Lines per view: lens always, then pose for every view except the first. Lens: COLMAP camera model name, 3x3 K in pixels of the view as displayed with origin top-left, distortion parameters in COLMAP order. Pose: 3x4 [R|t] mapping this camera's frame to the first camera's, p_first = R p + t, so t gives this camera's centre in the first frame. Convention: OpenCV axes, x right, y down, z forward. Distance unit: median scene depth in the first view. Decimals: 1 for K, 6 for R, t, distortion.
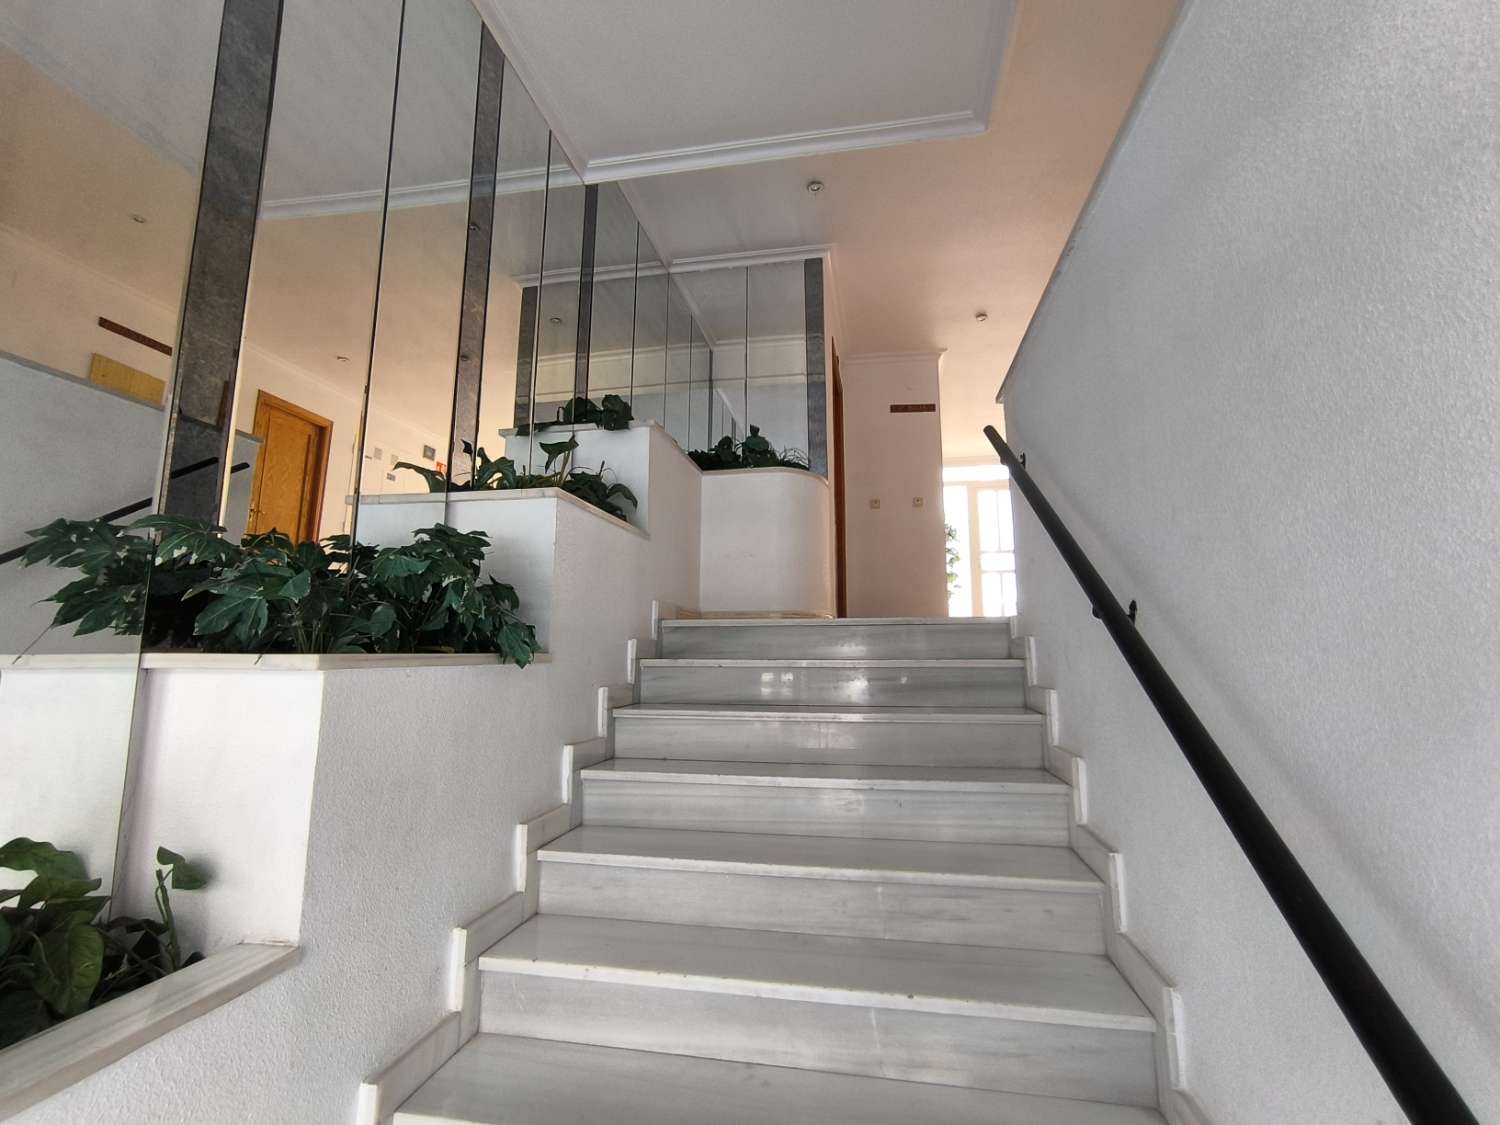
lens RADIAL K [[685.0, 0, 752.5], [0, 685.0, 556.5], [0, 0, 1]] dist [-0.004071, 0.015244]
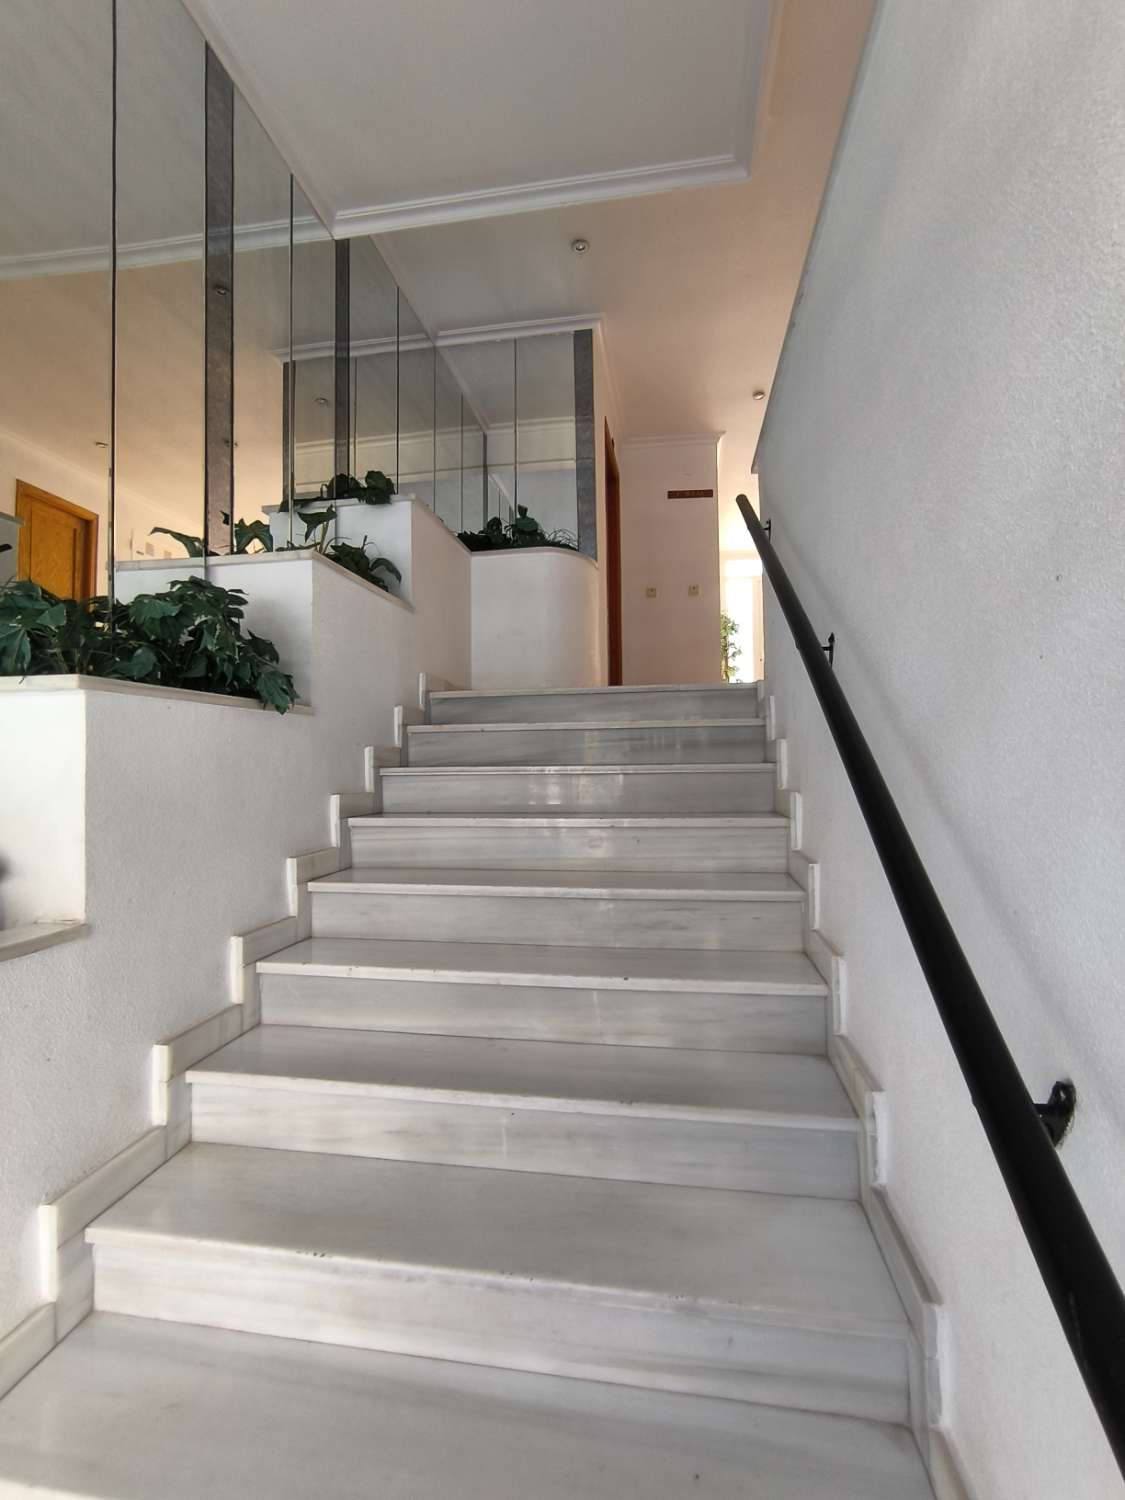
lens RADIAL K [[685.0, 0, 562.5], [0, 685.0, 750.0], [0, 0, 1]] dist [-0.004071, 0.015244]
pose [[0.999771, -0.012693, 0.017234, 0.068106], [0.010505, 0.992530, 0.121547, 0.073258], [-0.018648, -0.121338, 0.992436, -0.068243]]
